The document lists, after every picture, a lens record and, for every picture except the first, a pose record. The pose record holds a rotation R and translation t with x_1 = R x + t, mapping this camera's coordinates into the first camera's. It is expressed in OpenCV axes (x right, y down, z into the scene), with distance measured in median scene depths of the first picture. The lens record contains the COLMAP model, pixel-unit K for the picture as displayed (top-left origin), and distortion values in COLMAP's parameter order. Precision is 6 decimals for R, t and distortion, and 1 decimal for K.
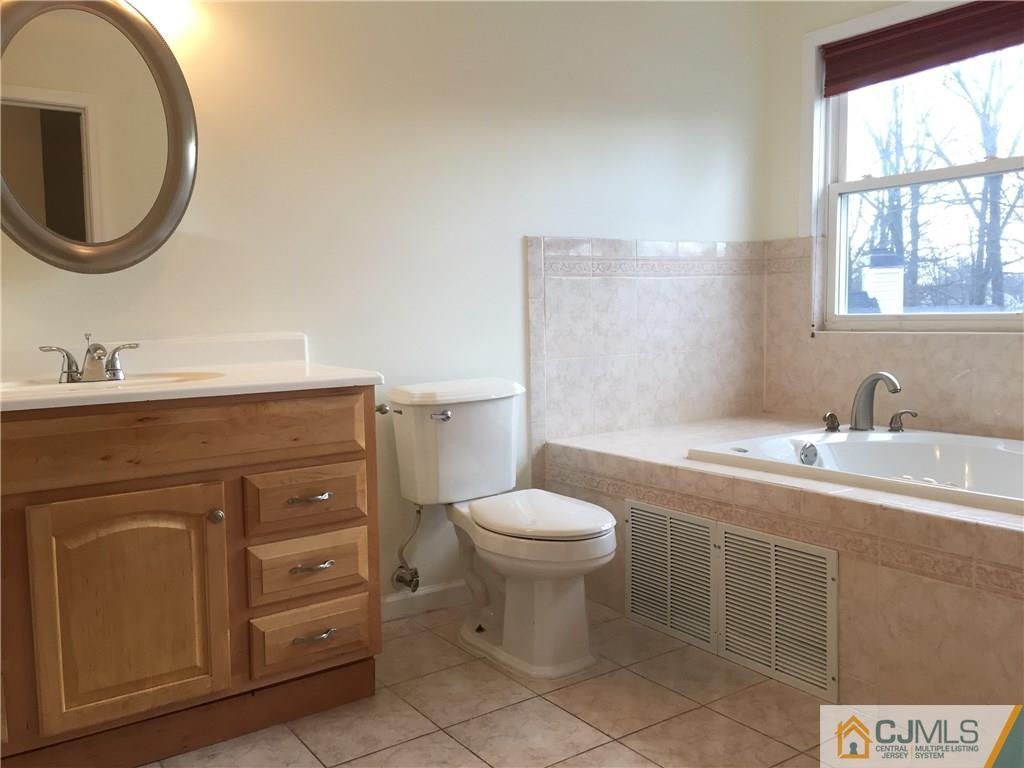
lens RADIAL K [[885.3, 0, 521.3], [0, 885.3, 373.8], [0, 0, 1]] dist [0.072898, -0.075210]
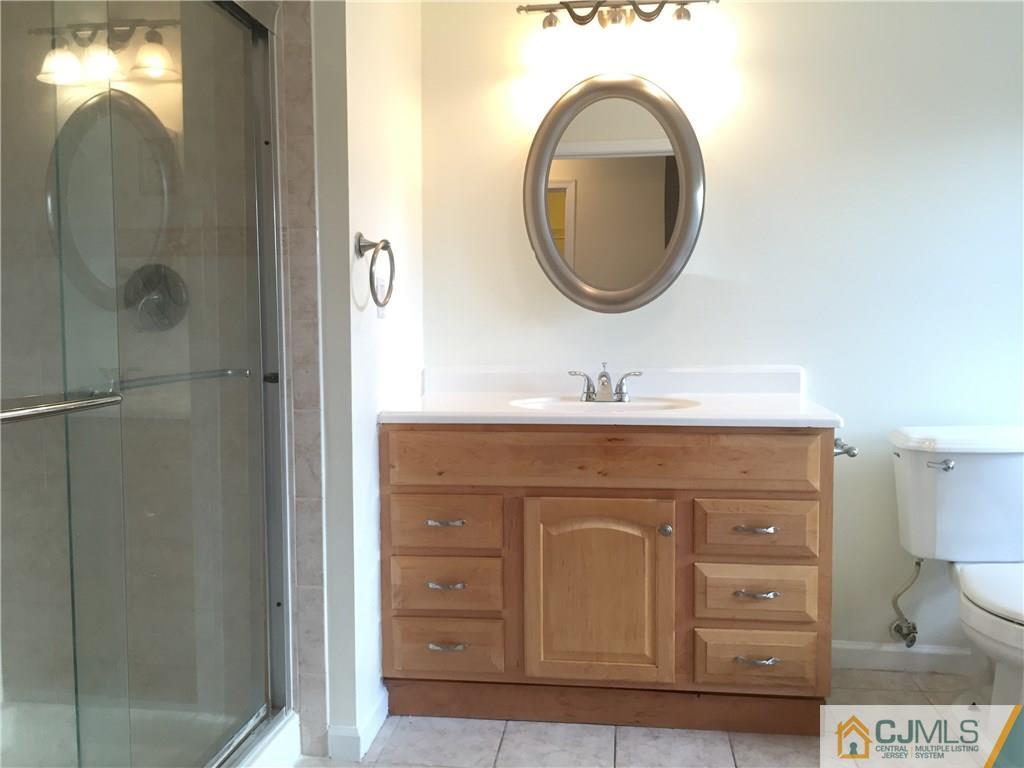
lens RADIAL K [[885.3, 0, 516.1], [0, 885.3, 386.2], [0, 0, 1]] dist [0.072898, -0.075210]
pose [[0.740683, 0.069359, -0.668265, 0.241148], [-0.060940, 0.997493, 0.035985, -0.048977], [0.669085, 0.014071, 0.743053, 0.022874]]
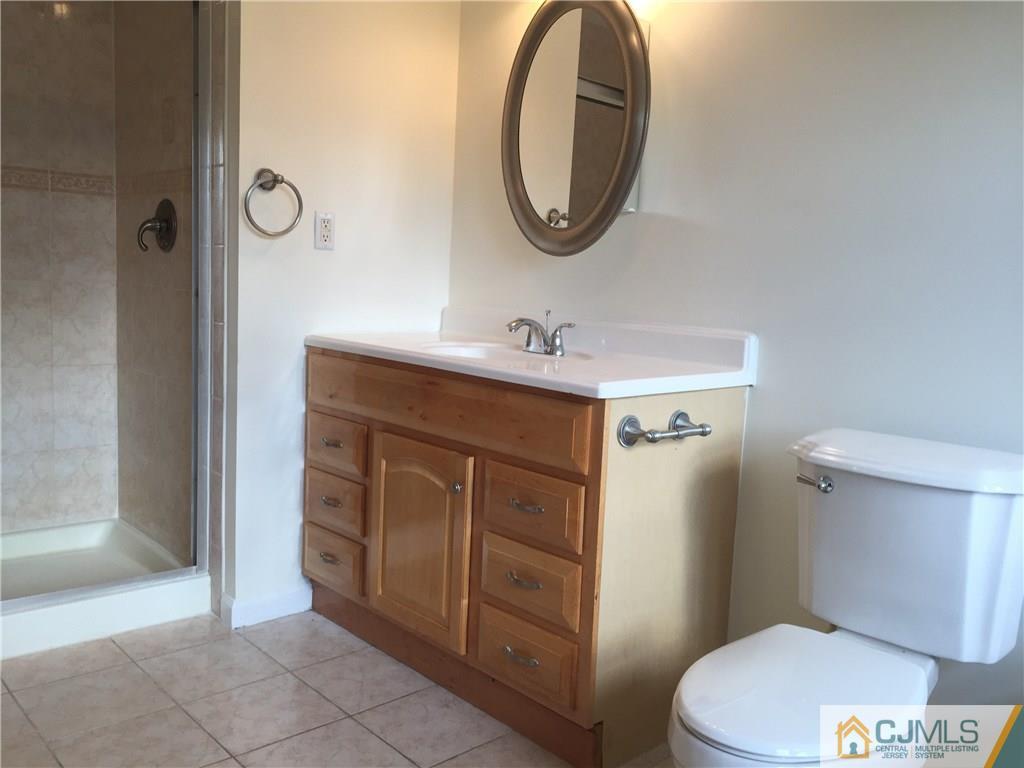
lens RADIAL K [[885.3, 0, 517.3], [0, 885.3, 384.0], [0, 0, 1]] dist [0.072898, -0.075210]
pose [[0.125149, 0.146870, -0.981207, 0.614318], [-0.127427, 0.983171, 0.130911, -0.096243], [0.983921, 0.108649, 0.141758, 0.832866]]
